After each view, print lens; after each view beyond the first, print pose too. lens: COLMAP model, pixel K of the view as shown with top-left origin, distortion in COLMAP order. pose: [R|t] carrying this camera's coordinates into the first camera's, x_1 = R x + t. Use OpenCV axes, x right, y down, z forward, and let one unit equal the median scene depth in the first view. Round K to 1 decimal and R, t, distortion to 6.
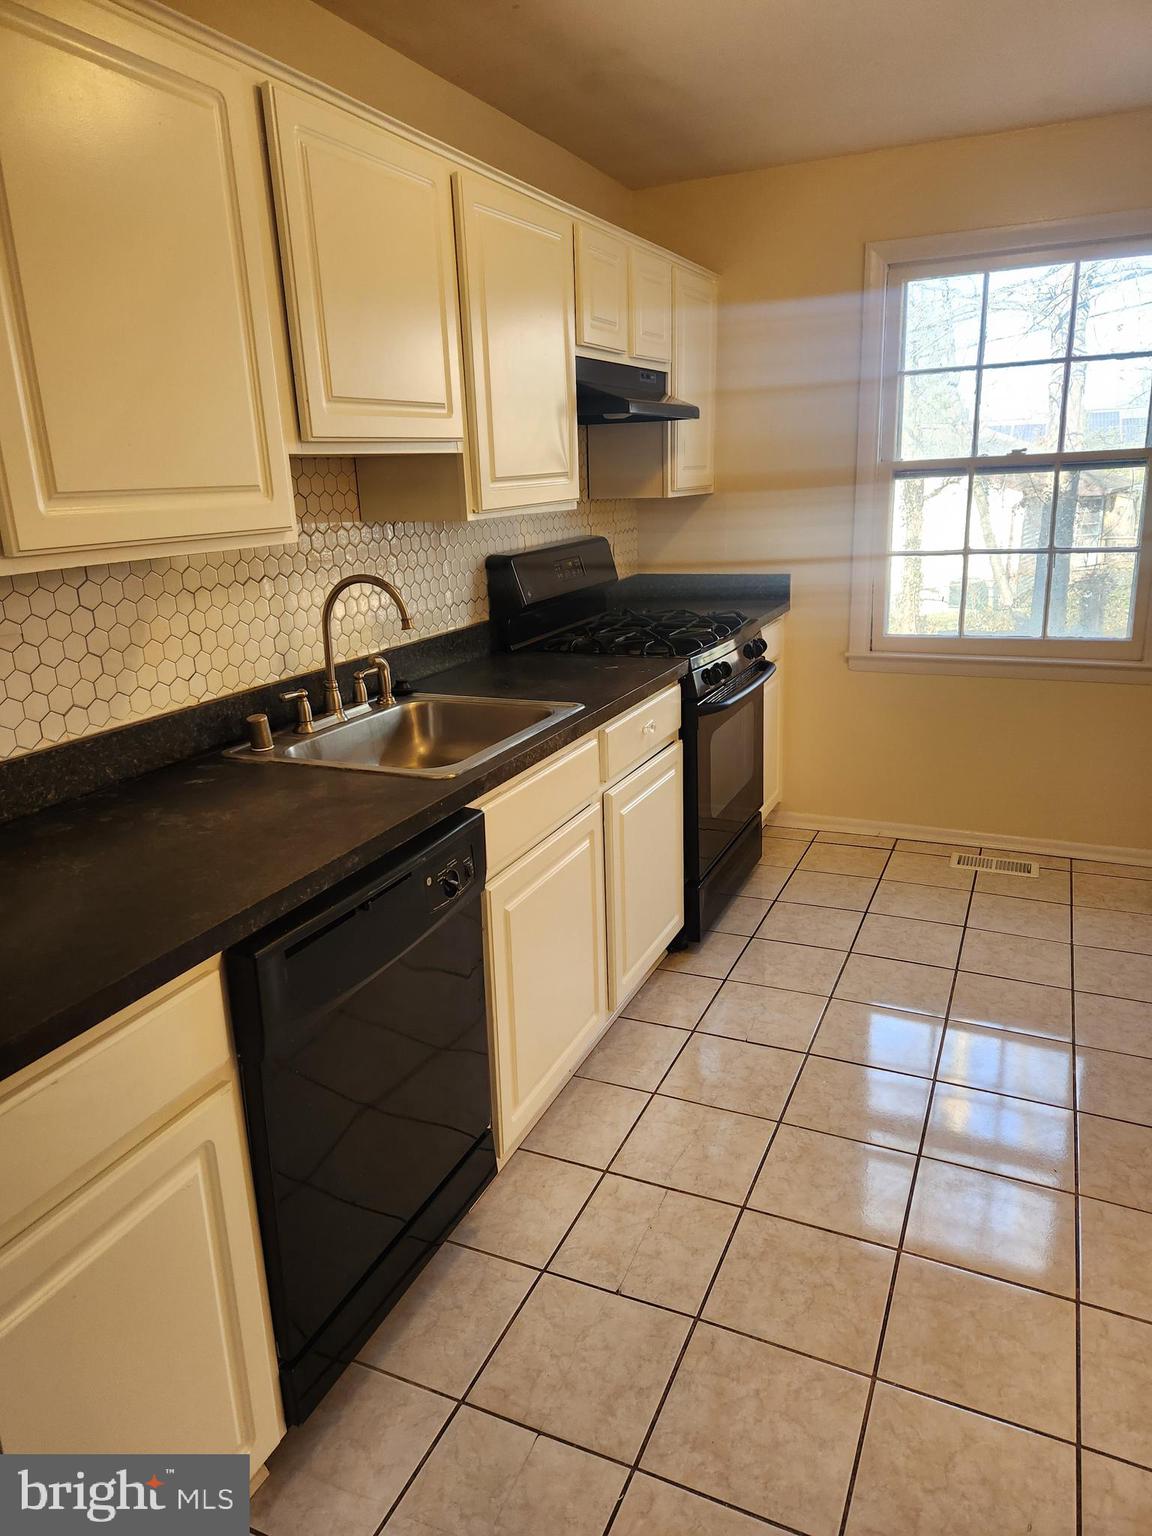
lens RADIAL K [[1015.0, 0, 573.8], [0, 1015.0, 747.1], [0, 0, 1]] dist [0.072226, -0.058746]
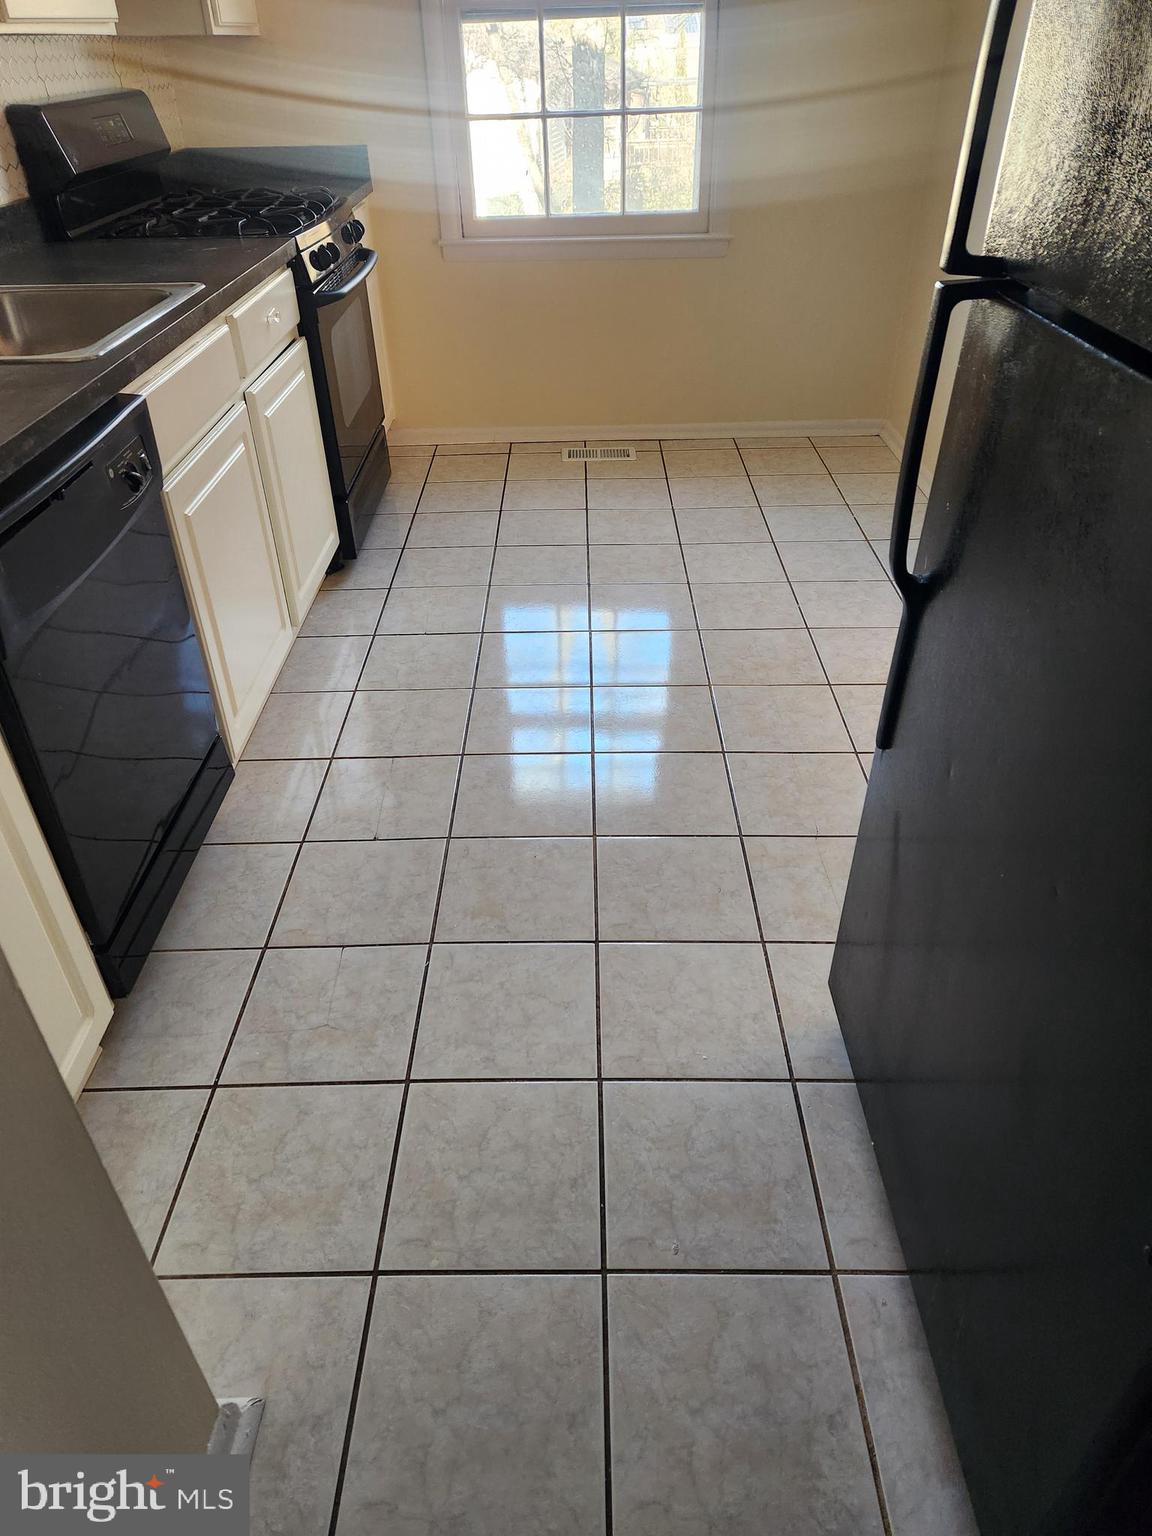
lens RADIAL K [[1015.0, 0, 577.8], [0, 1015.0, 754.0], [0, 0, 1]] dist [0.072226, -0.058746]
pose [[0.907556, -0.222942, 0.355863, -0.091673], [0.096287, 0.935334, 0.340411, 0.058035], [-0.408743, -0.274677, 0.870334, -0.024583]]
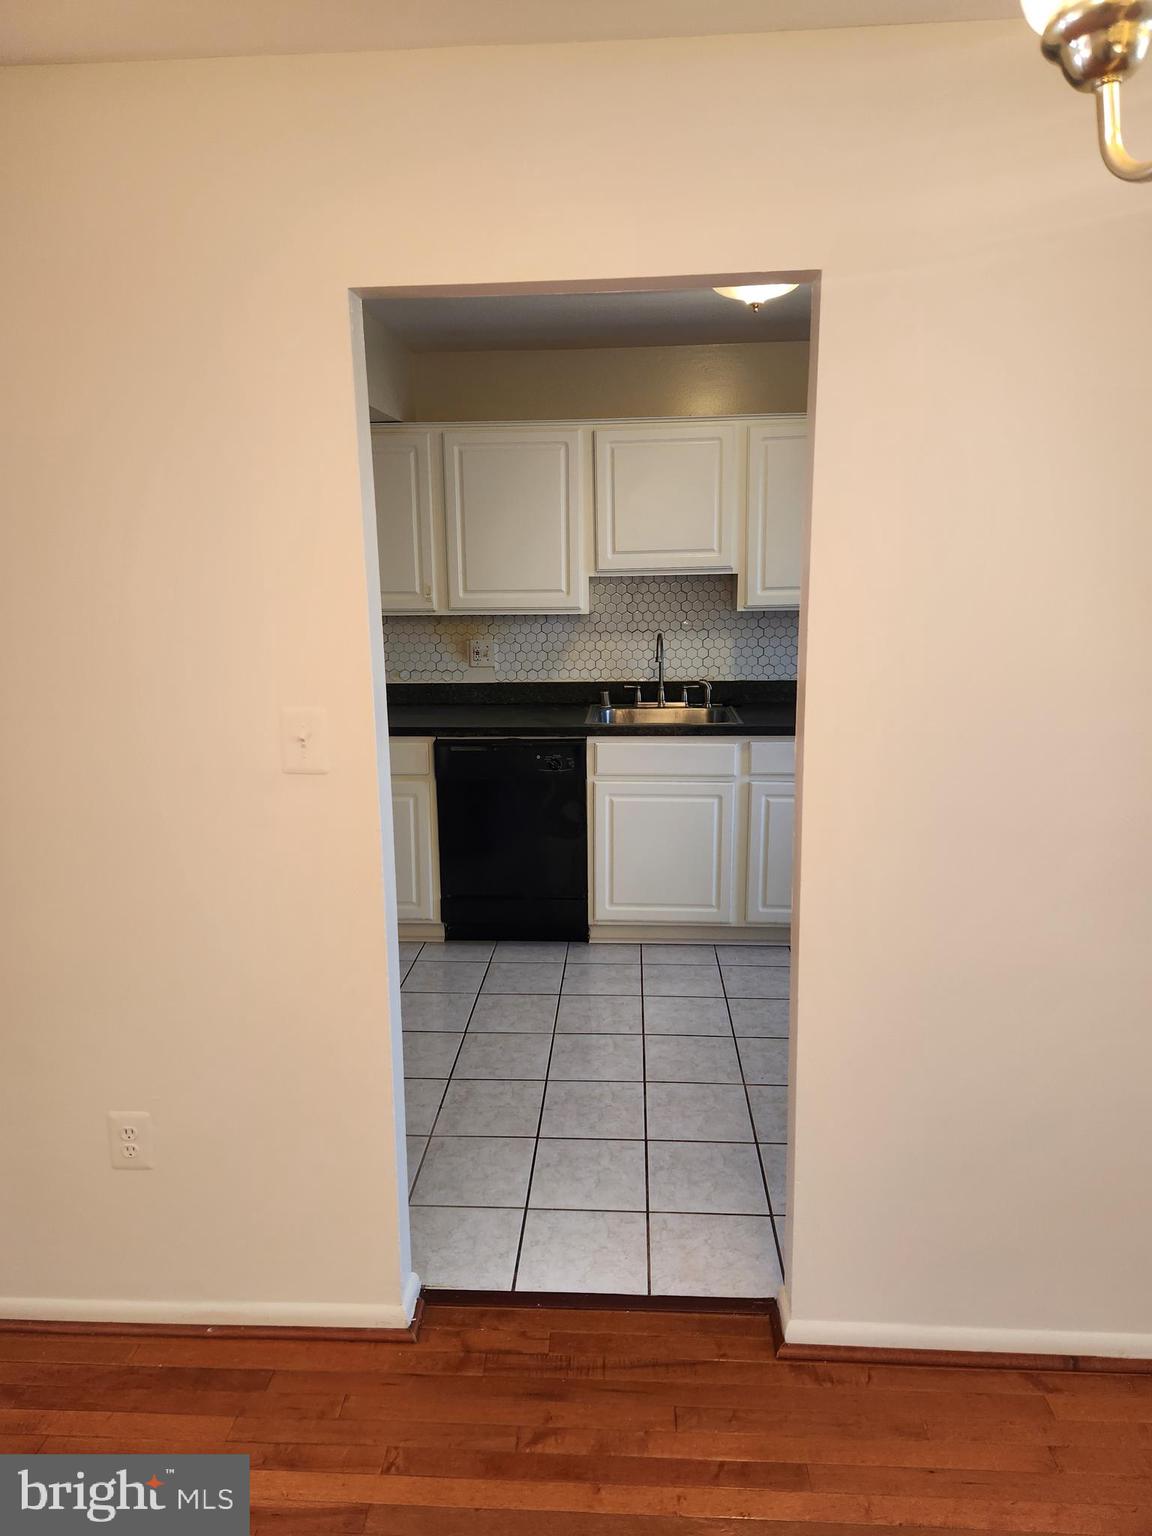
lens RADIAL K [[1015.0, 0, 569.8], [0, 1015.0, 756.4], [0, 0, 1]] dist [0.072226, -0.058746]
pose [[0.363448, 0.212627, -0.907026, 1.245529], [-0.242757, 0.961586, 0.128144, -0.117937], [0.899430, 0.173613, 0.401103, 0.070813]]
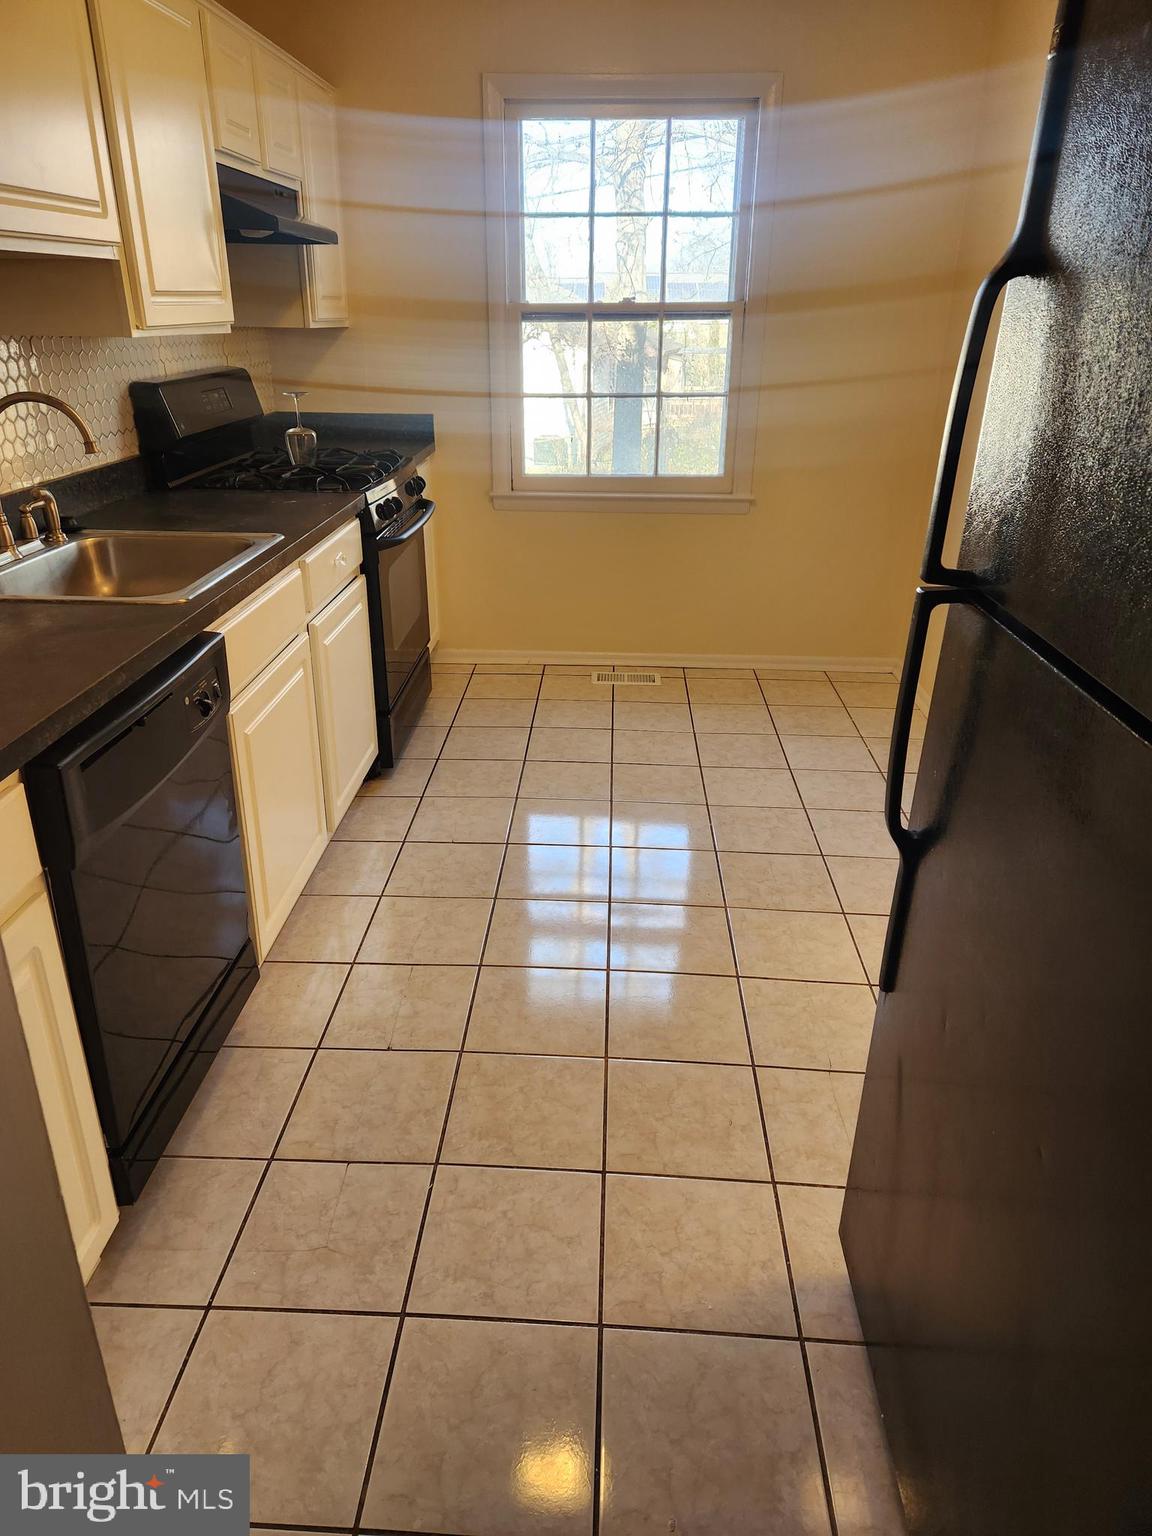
lens RADIAL K [[1015.0, 0, 565.3], [0, 1015.0, 748.0], [0, 0, 1]] dist [0.072226, -0.058746]
pose [[0.927487, -0.107908, 0.357944, -0.101407], [0.059958, 0.987980, 0.142482, 0.034630], [-0.369017, -0.110689, 0.922808, -0.055951]]
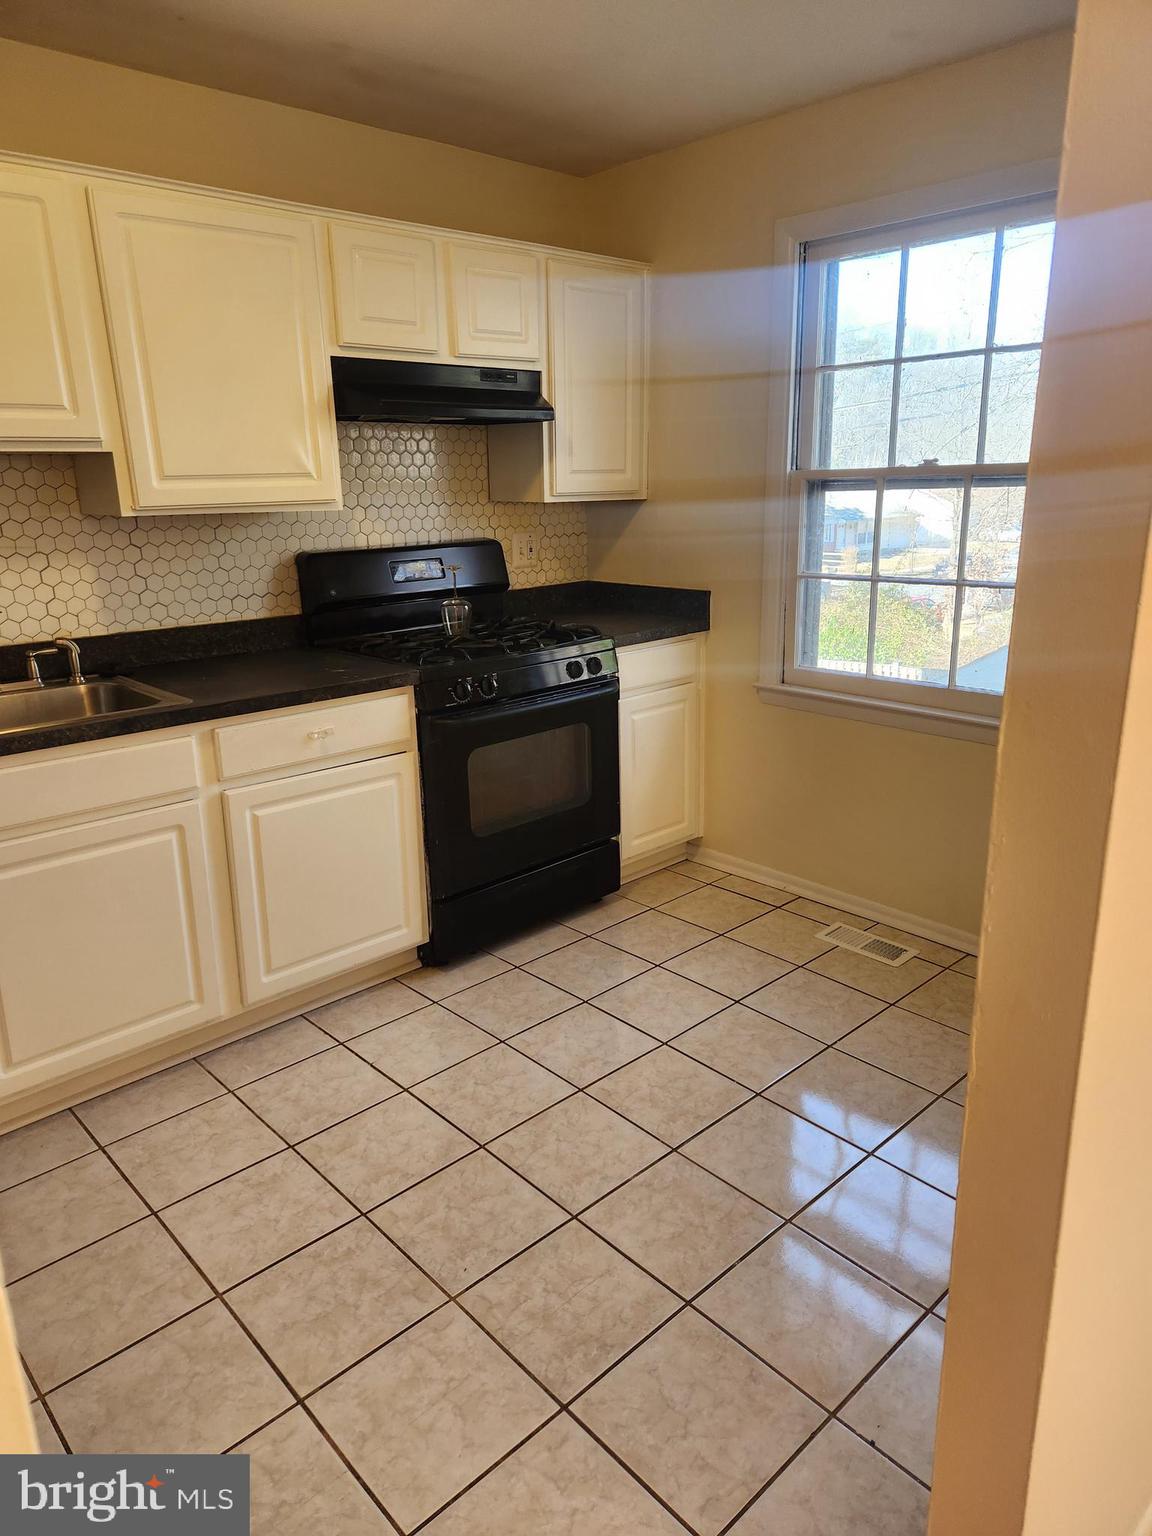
lens RADIAL K [[1015.0, 0, 573.9], [0, 1015.0, 762.7], [0, 0, 1]] dist [0.072226, -0.058746]
pose [[0.926047, 0.125373, -0.355976, 0.649162], [-0.116776, 0.992109, 0.045629, -0.064314], [0.358888, -0.000685, 0.933381, 0.153204]]
